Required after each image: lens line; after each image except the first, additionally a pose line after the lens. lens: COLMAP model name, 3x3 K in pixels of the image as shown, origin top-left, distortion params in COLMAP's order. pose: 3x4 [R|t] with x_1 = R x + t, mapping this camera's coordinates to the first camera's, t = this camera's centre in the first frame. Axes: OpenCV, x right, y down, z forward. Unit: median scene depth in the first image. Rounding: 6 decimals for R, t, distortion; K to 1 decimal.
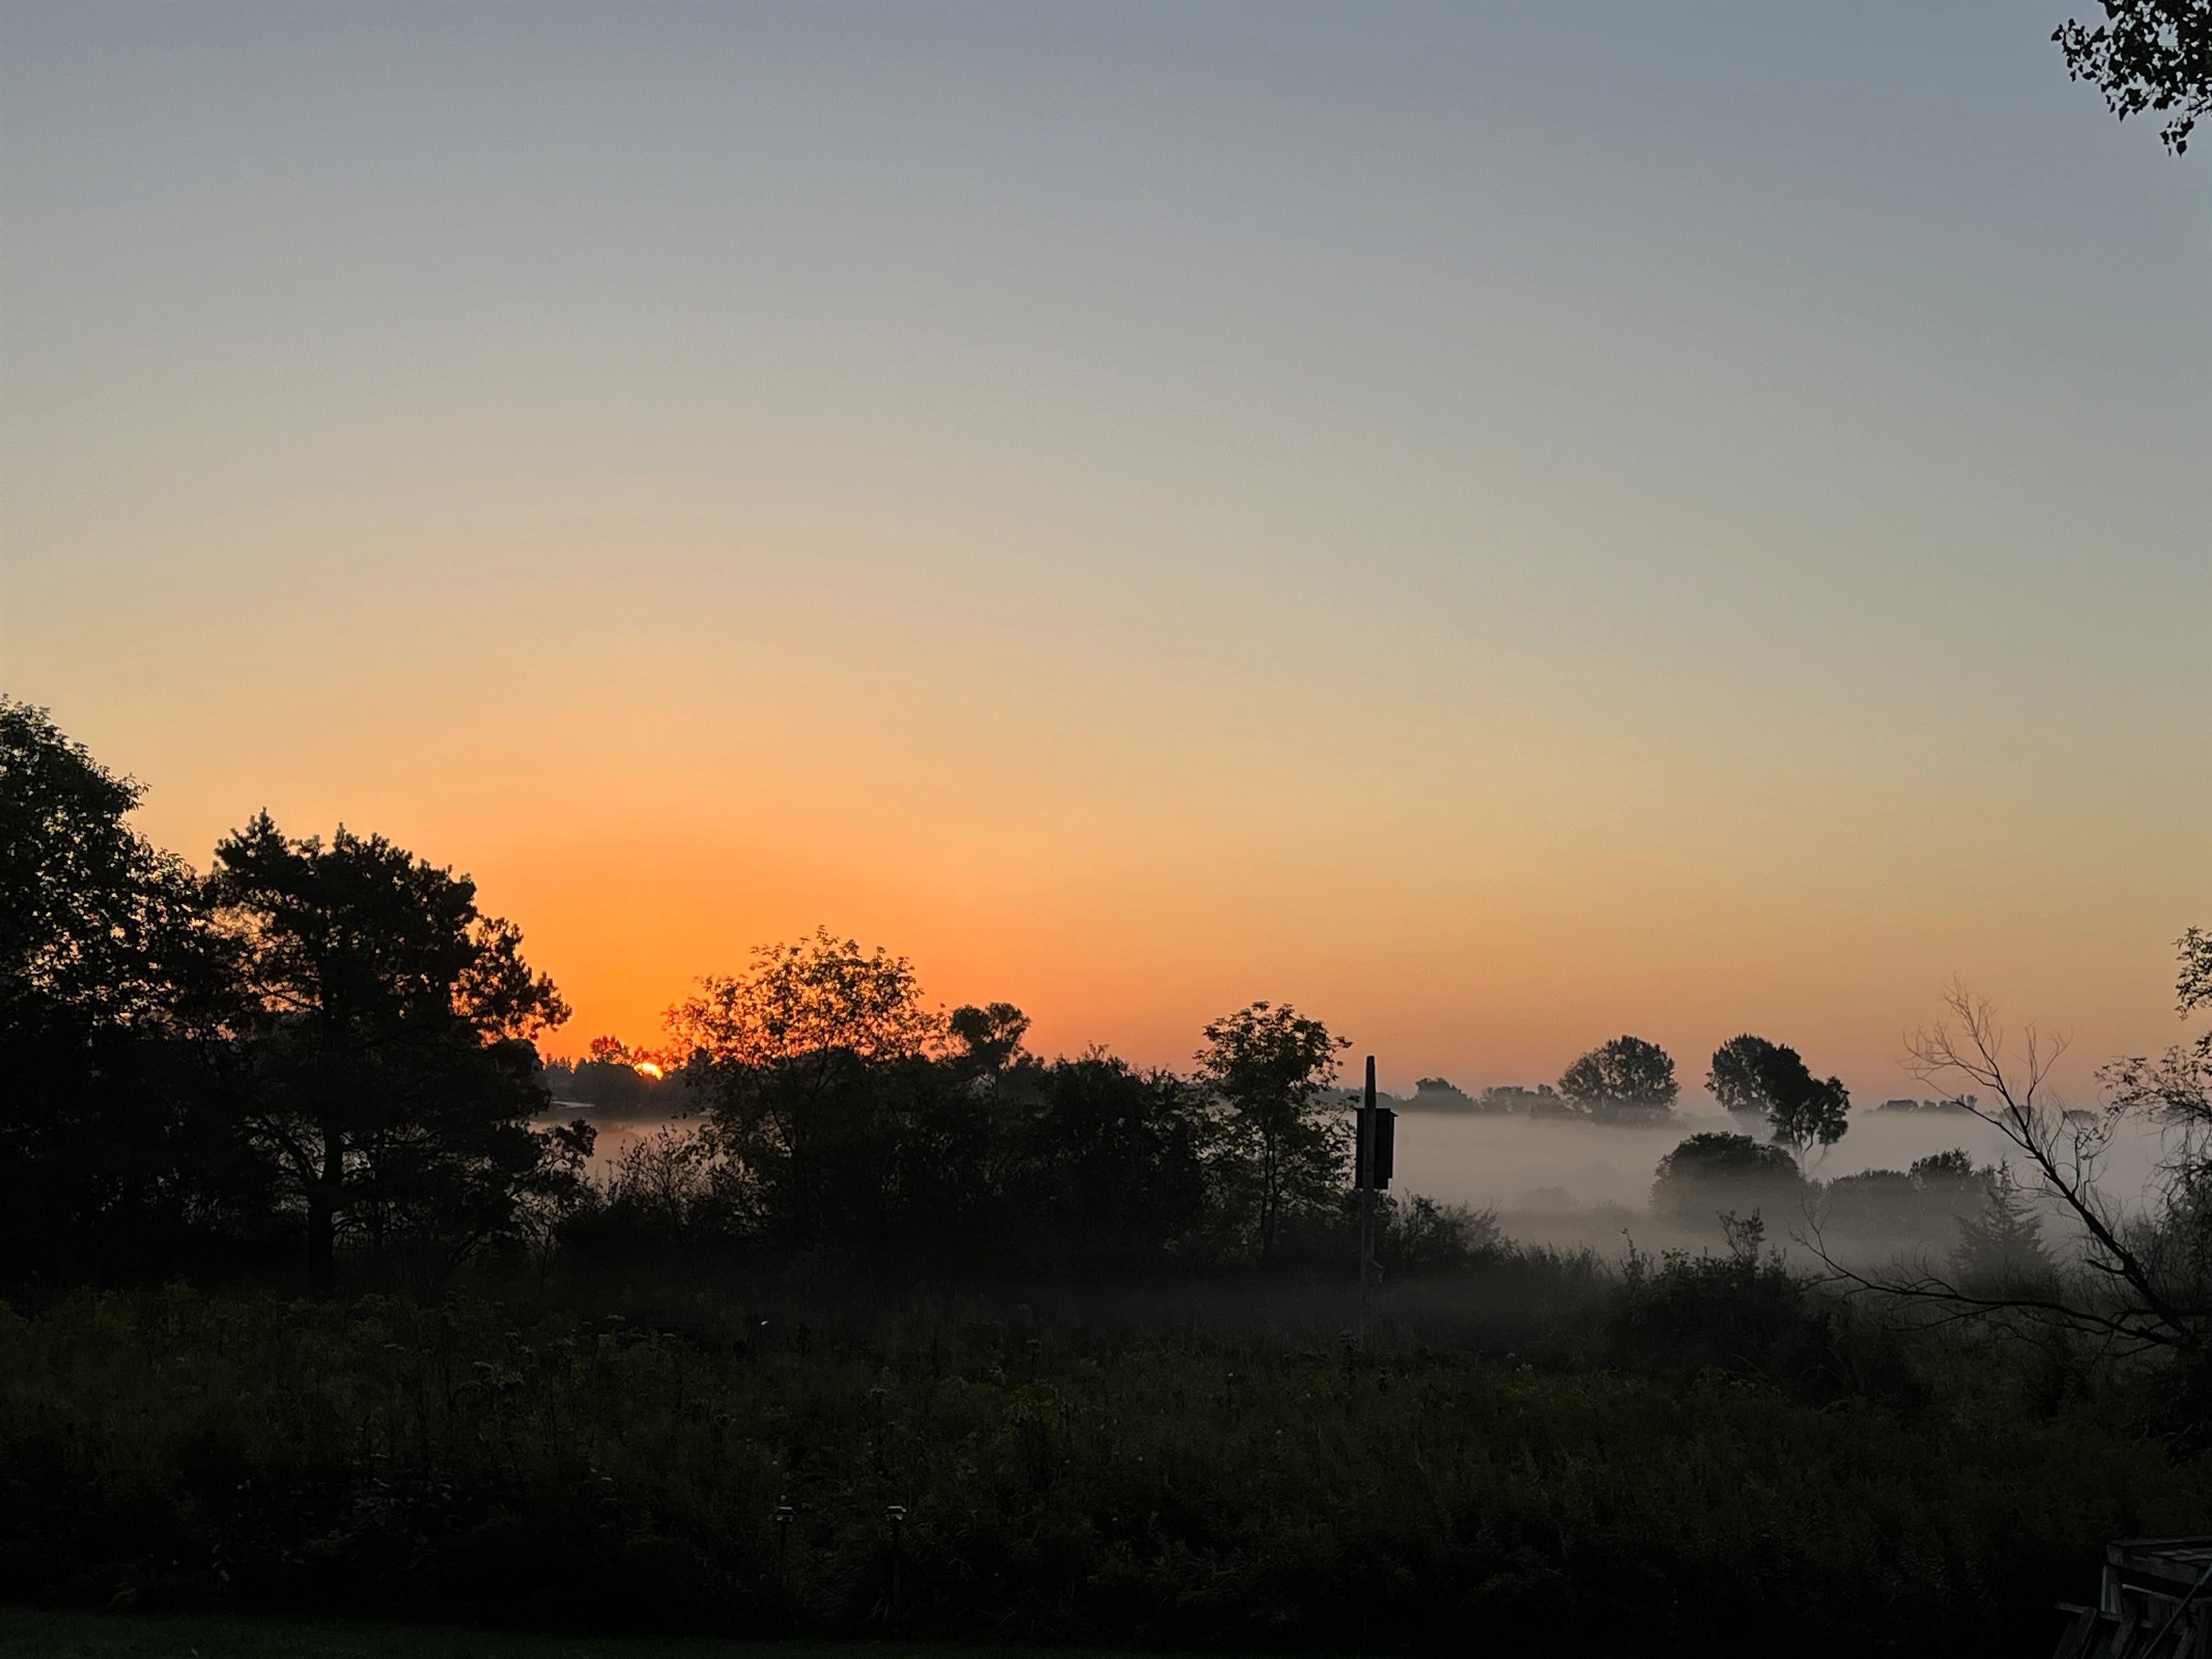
lens RADIAL K [[3093.7, 0, 1108.1], [0, 3093.7, 830.3], [0, 0, 1]] dist [0.003889, 0.000000]
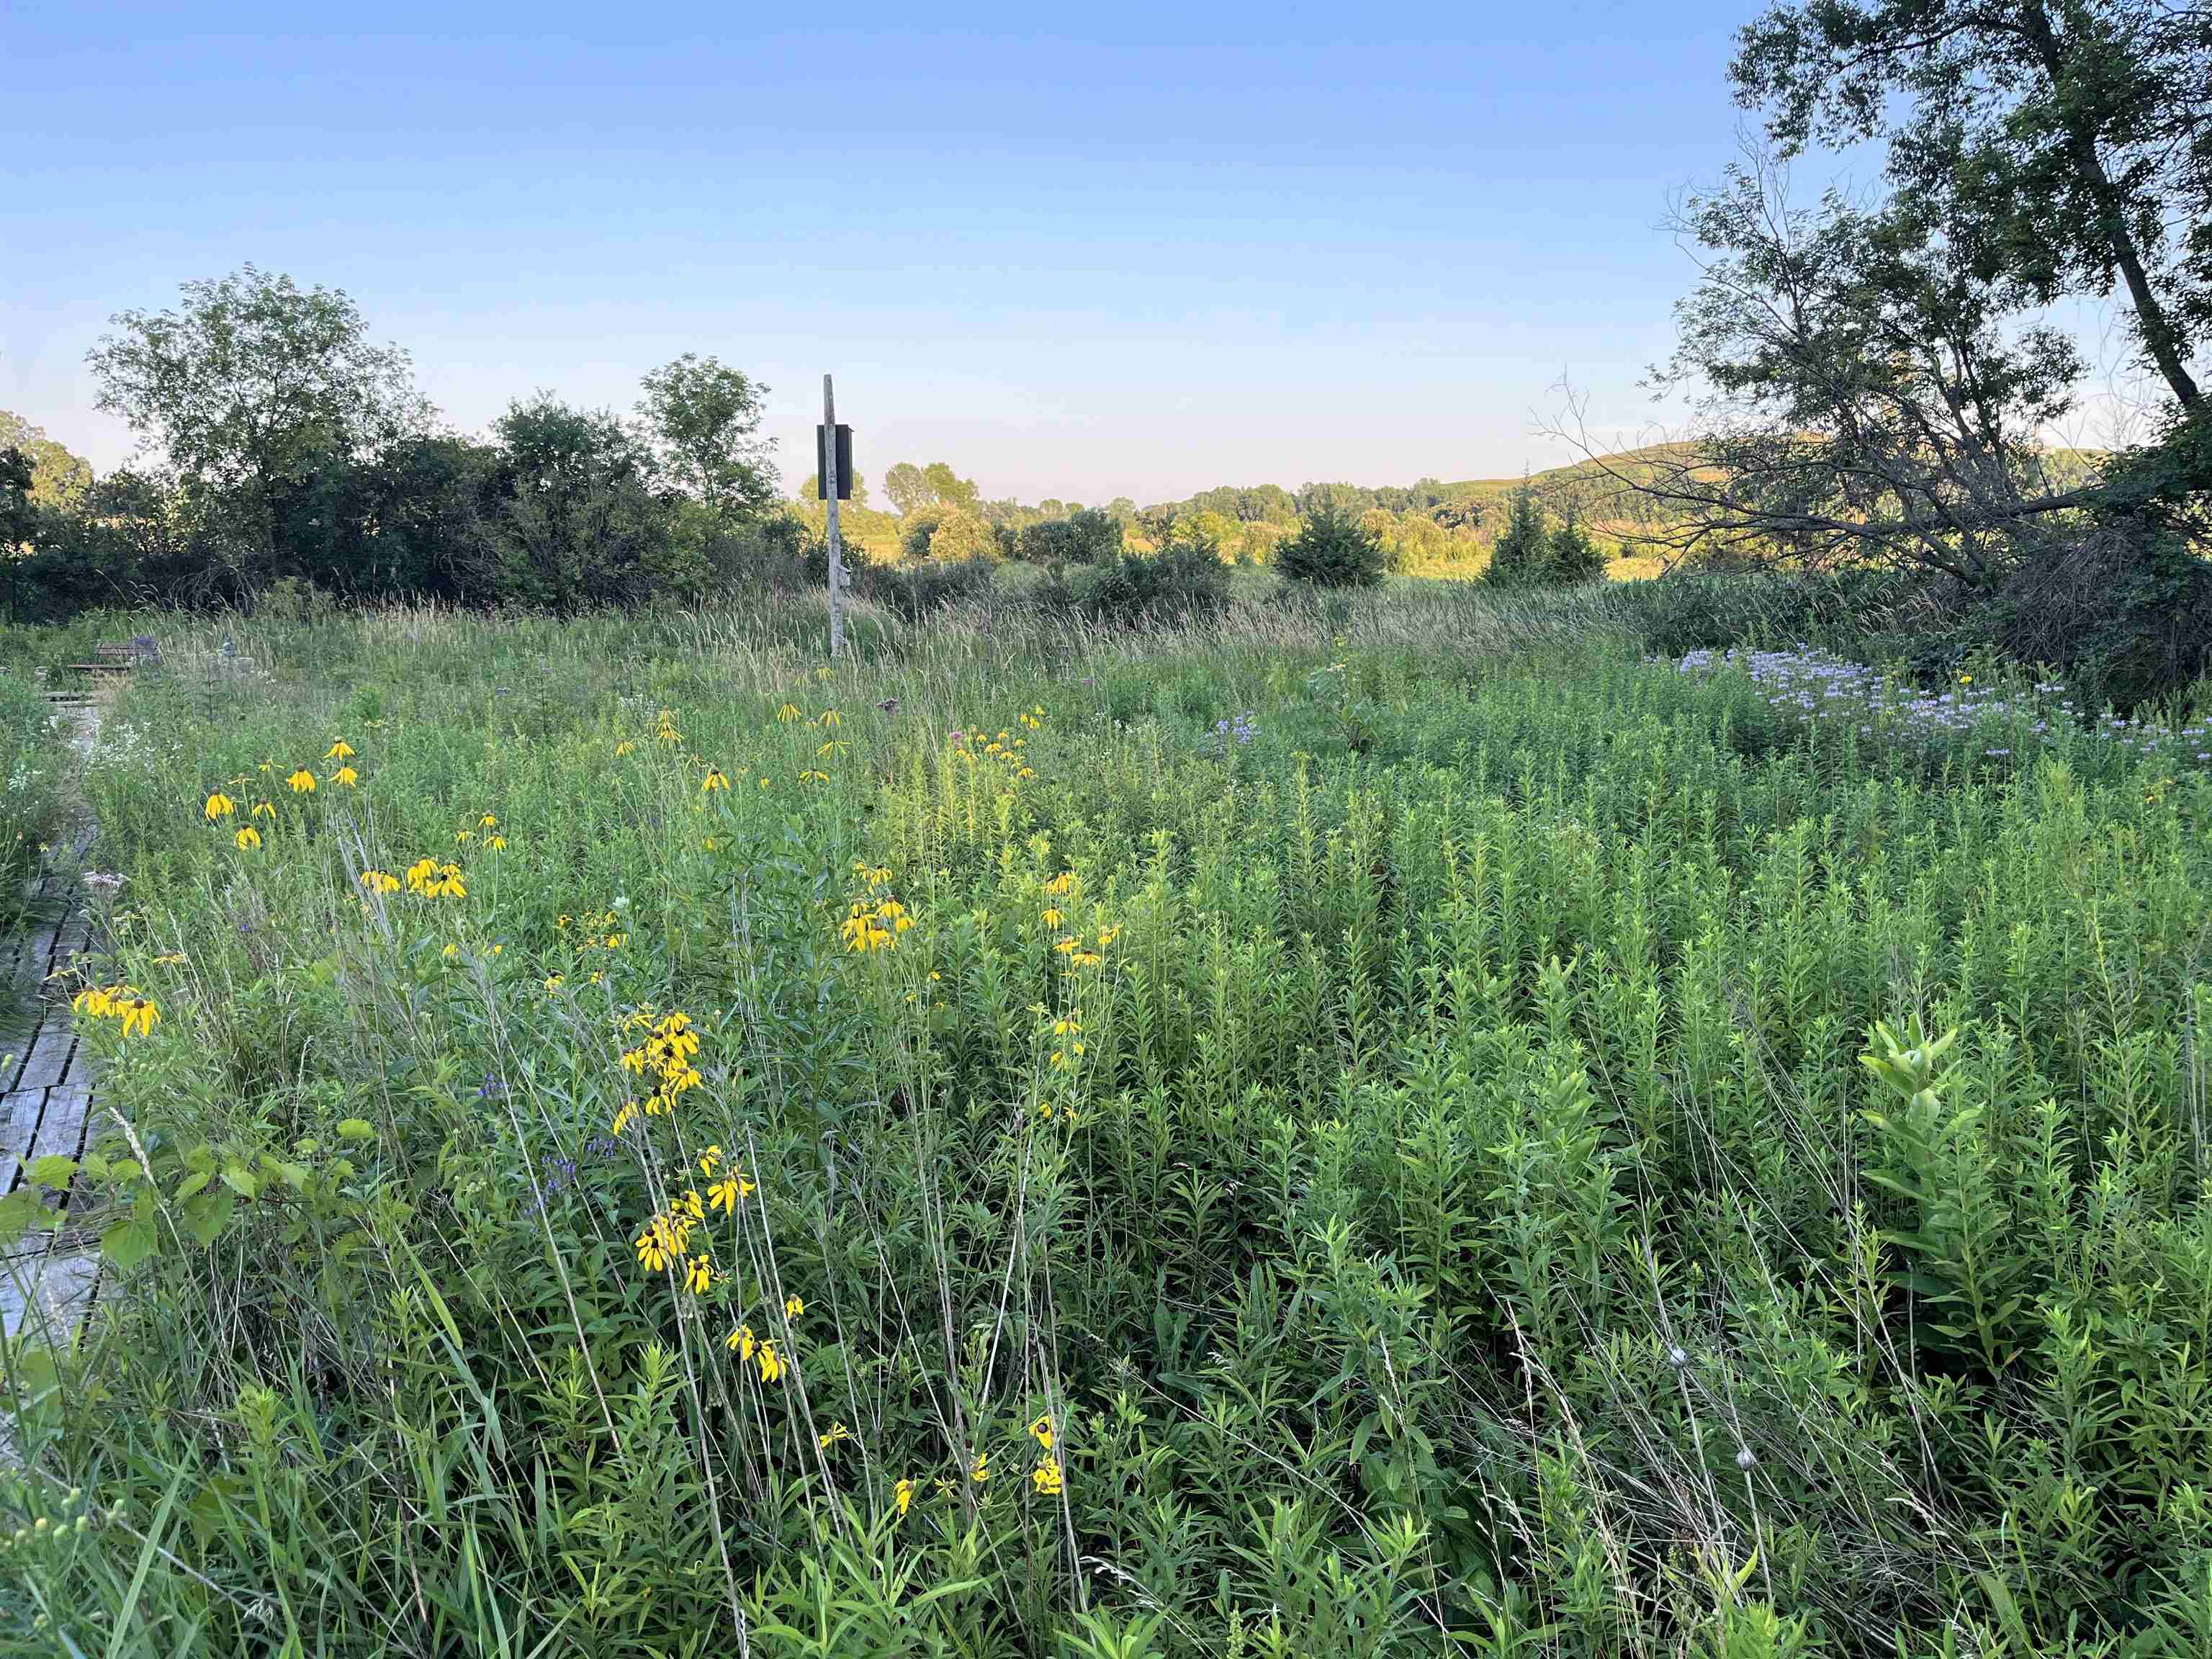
lens RADIAL K [[1674.9, 0, 1104.0], [0, 1674.9, 839.5], [0, 0, 1]] dist [0.007813, 0.000366]
pose [[0.944956, -0.108892, 0.308545, -0.017691], [0.019412, 0.959993, 0.279352, 0.057686], [-0.326620, -0.257986, 0.909265, 0.328911]]
